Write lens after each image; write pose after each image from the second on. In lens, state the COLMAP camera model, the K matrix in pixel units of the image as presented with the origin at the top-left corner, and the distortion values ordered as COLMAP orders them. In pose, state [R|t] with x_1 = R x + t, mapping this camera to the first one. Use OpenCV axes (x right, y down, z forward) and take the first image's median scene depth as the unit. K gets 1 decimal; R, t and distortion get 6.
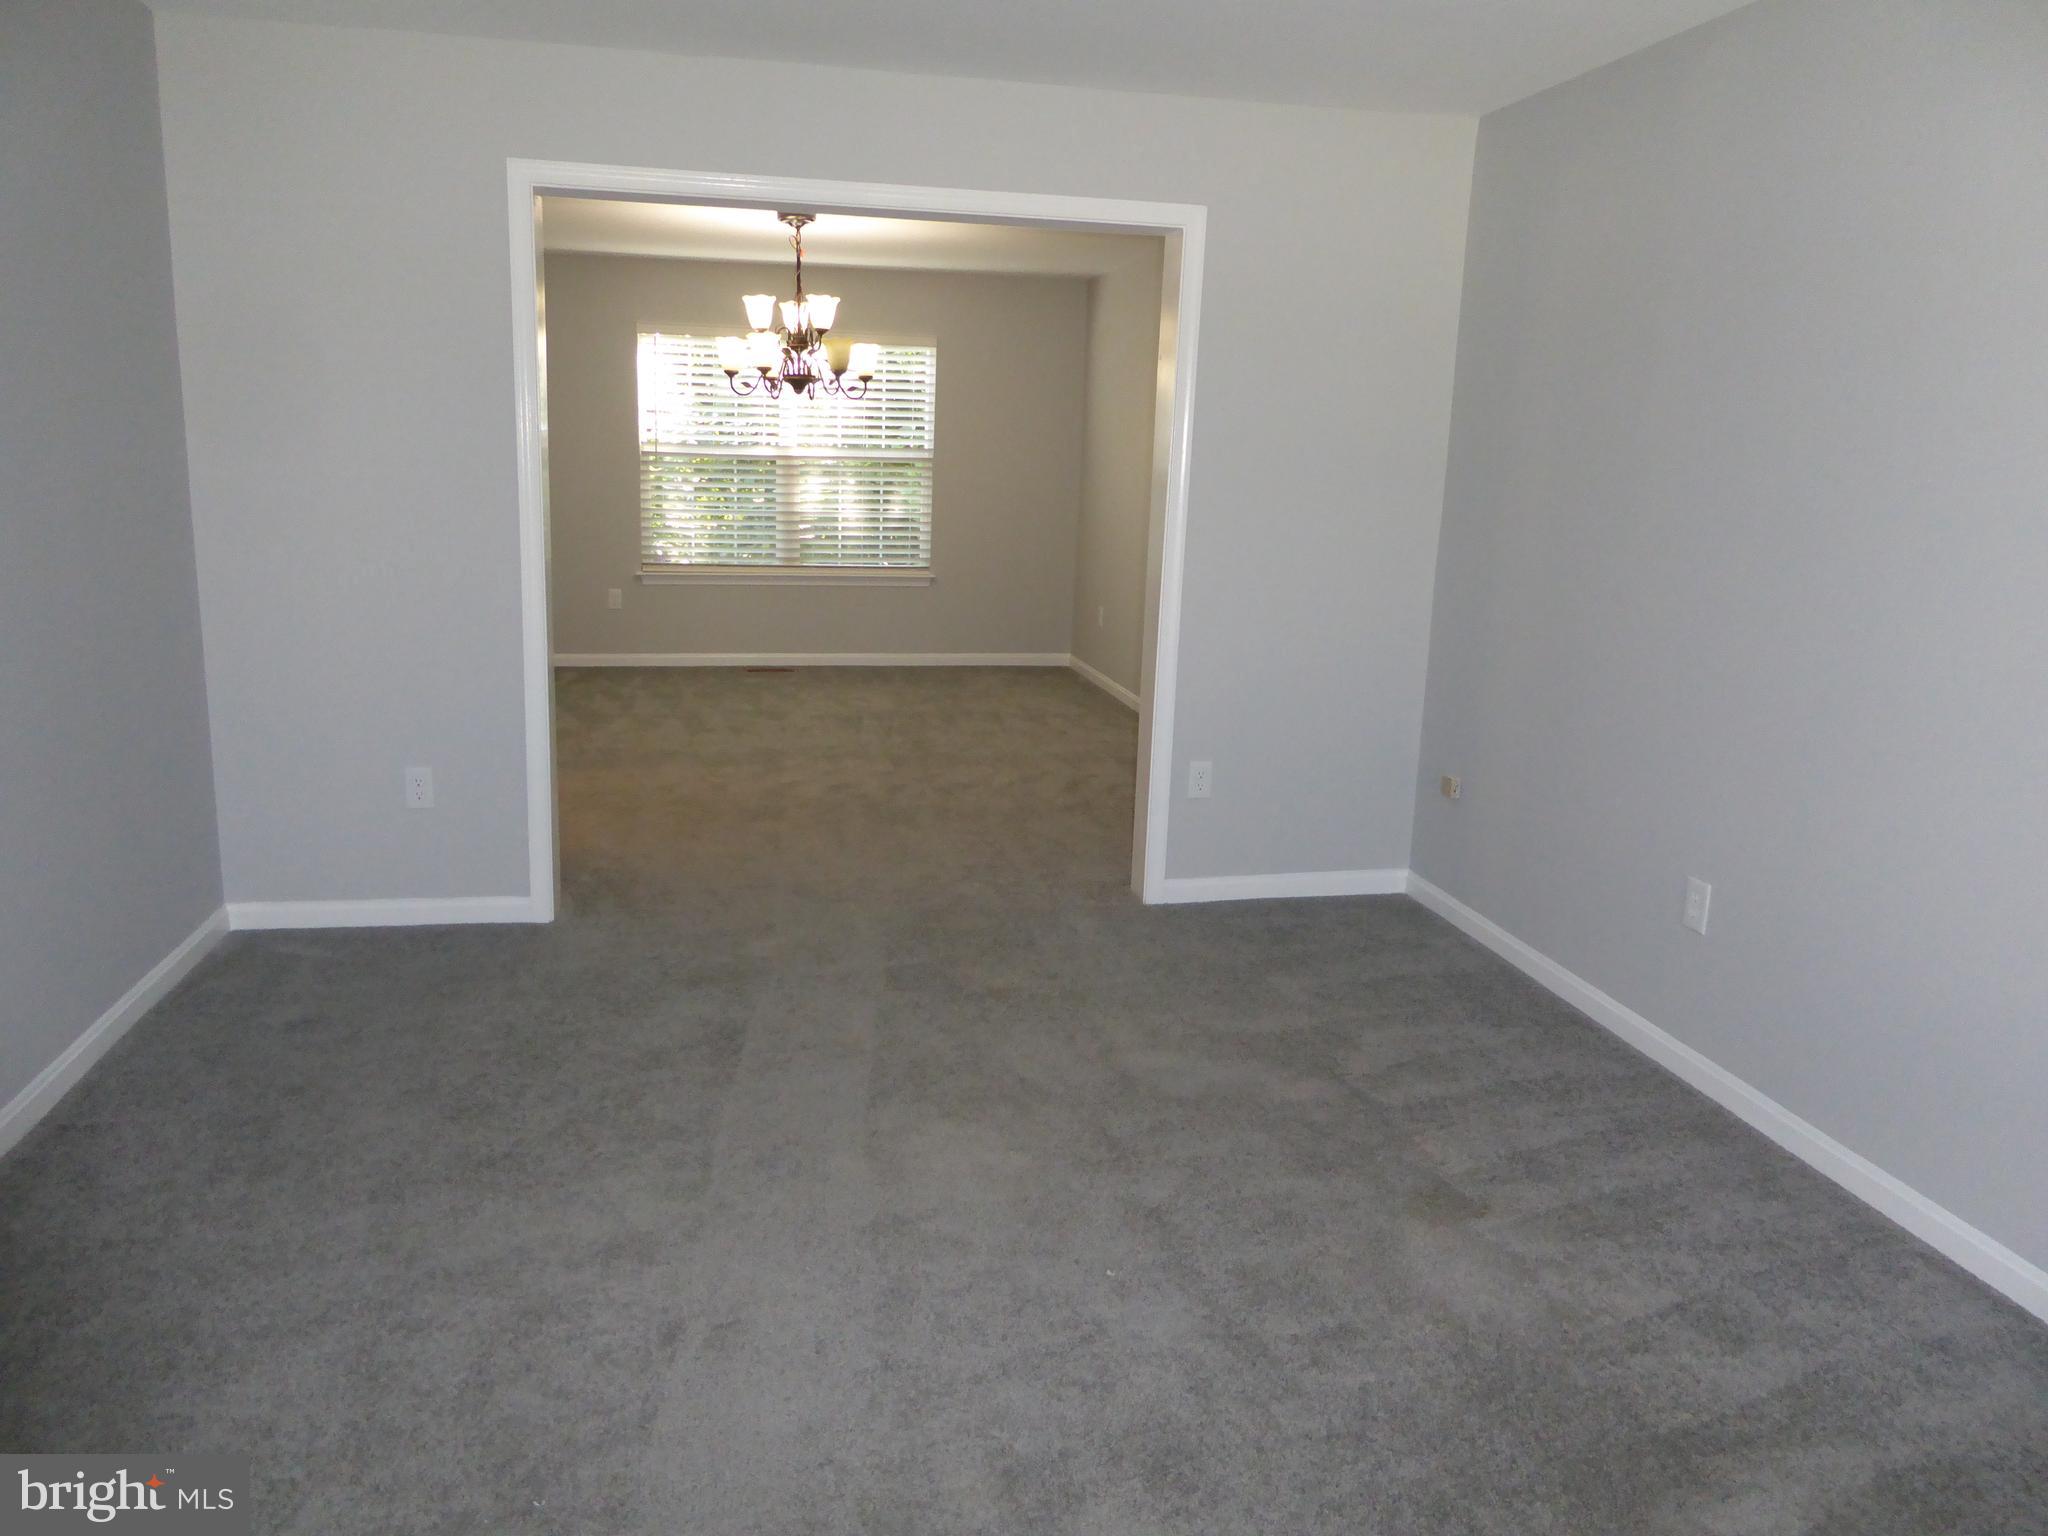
lens RADIAL K [[1475.2, 0, 1024.5], [0, 1475.2, 761.4], [0, 0, 1]] dist [-0.012144, 0.009188]
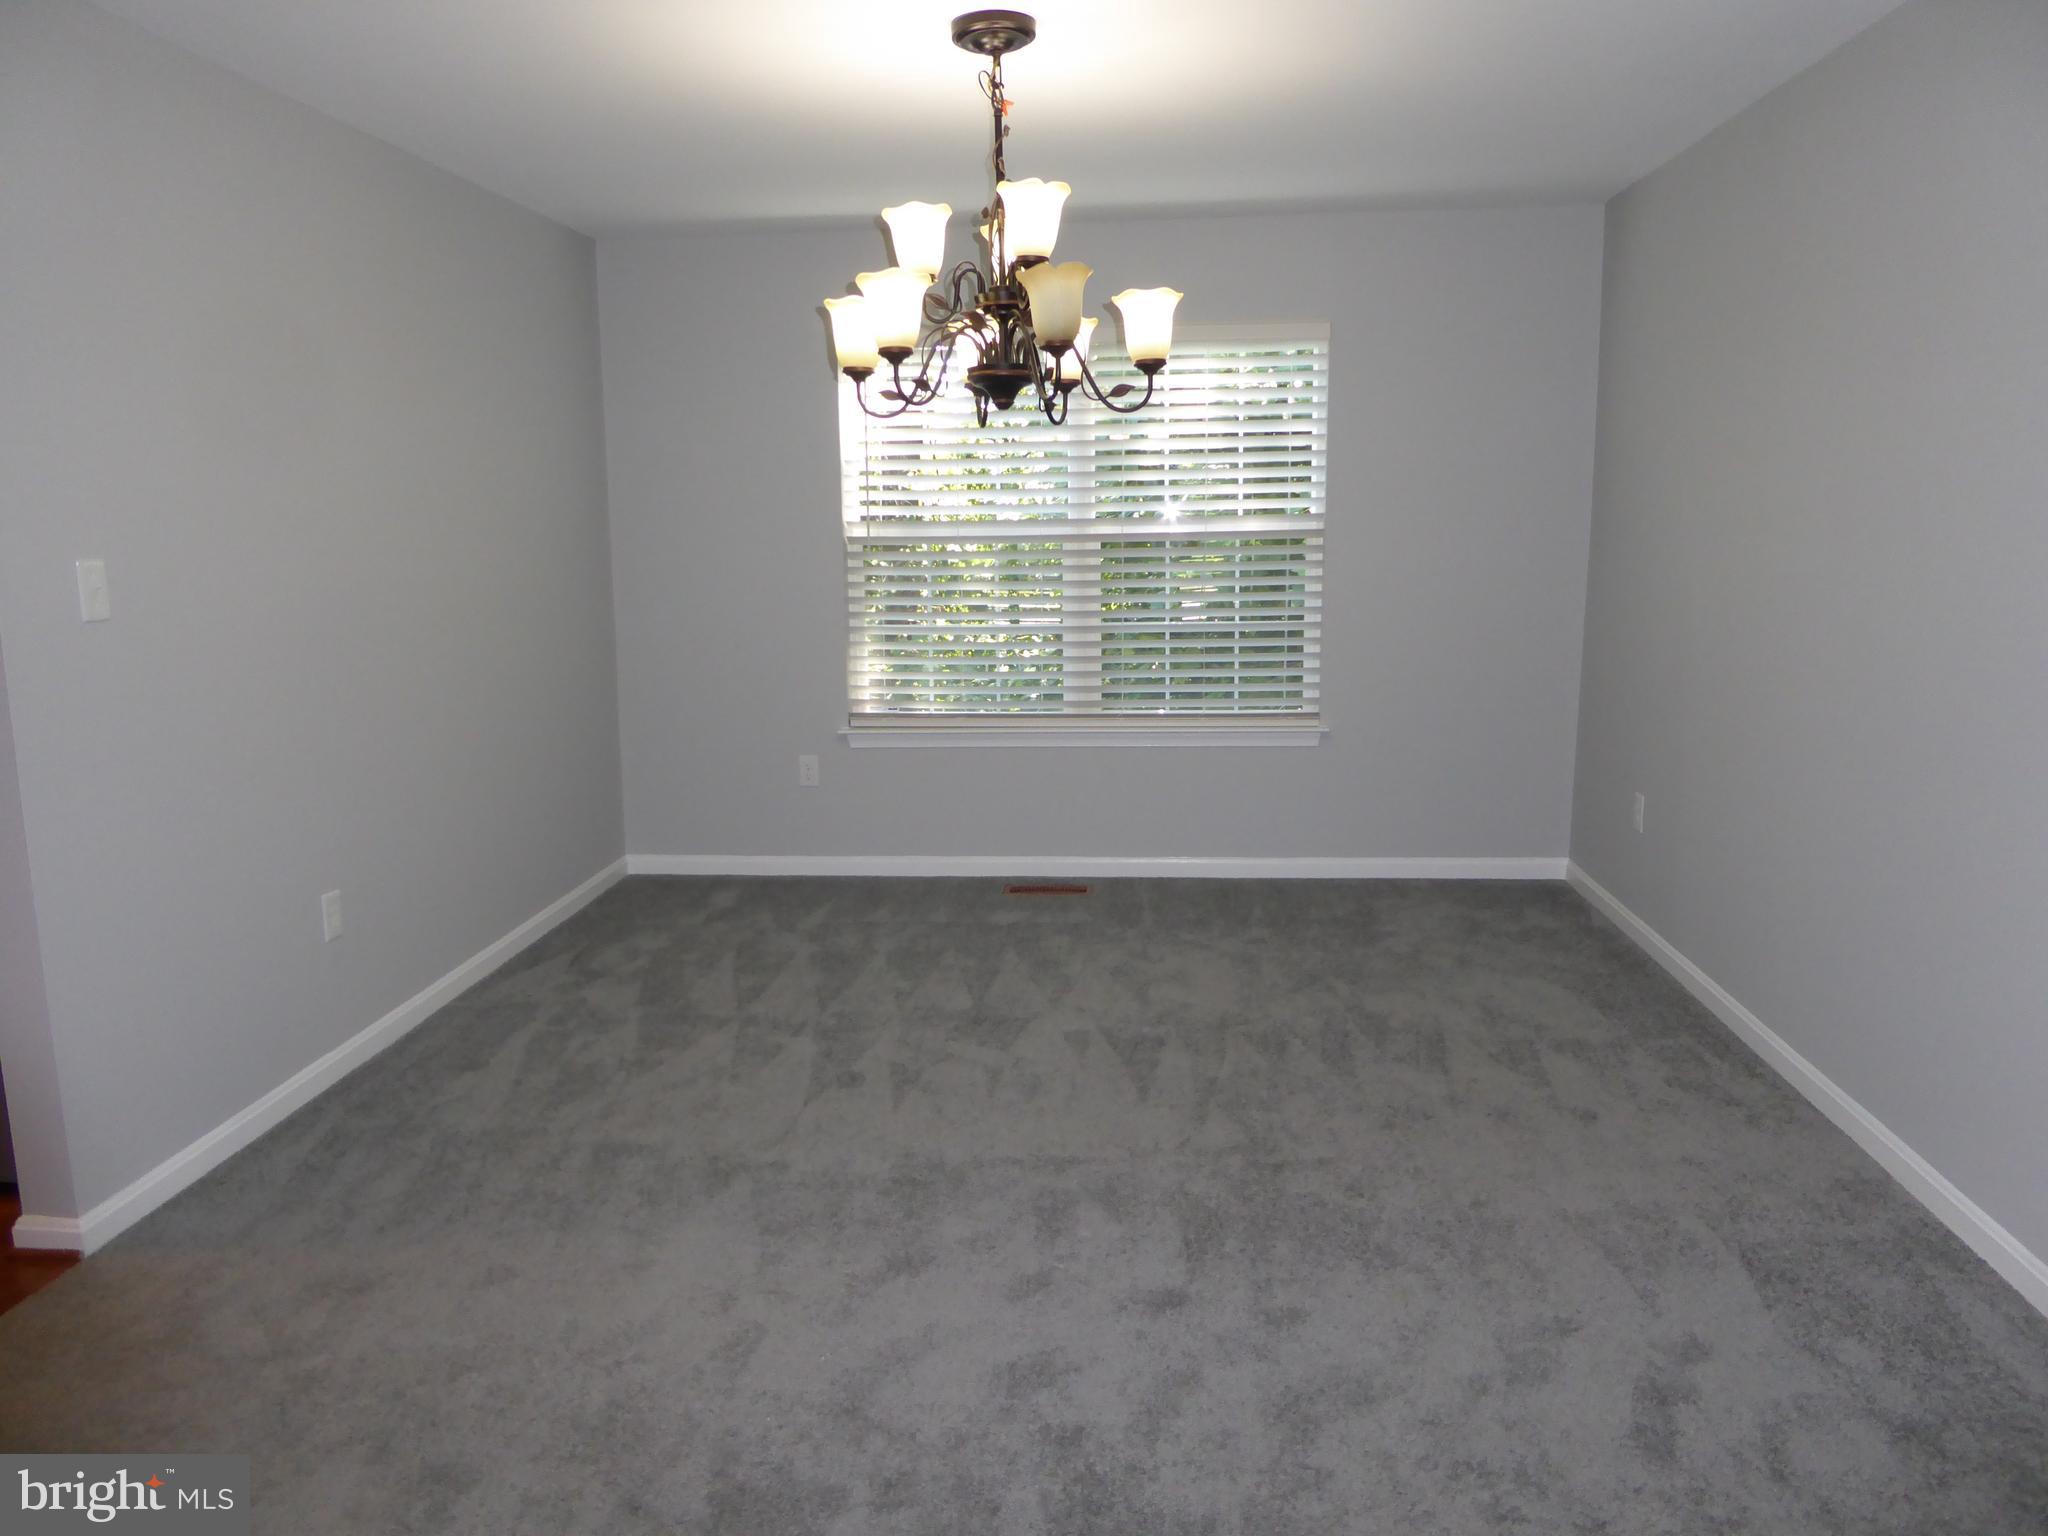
lens RADIAL K [[1475.2, 0, 1031.5], [0, 1475.2, 774.0], [0, 0, 1]] dist [-0.012144, 0.009188]
pose [[0.959698, 0.008127, -0.280915, -0.009552], [-0.019364, 0.999118, -0.037250, -0.087523], [0.280364, 0.041188, 0.959010, 0.423188]]
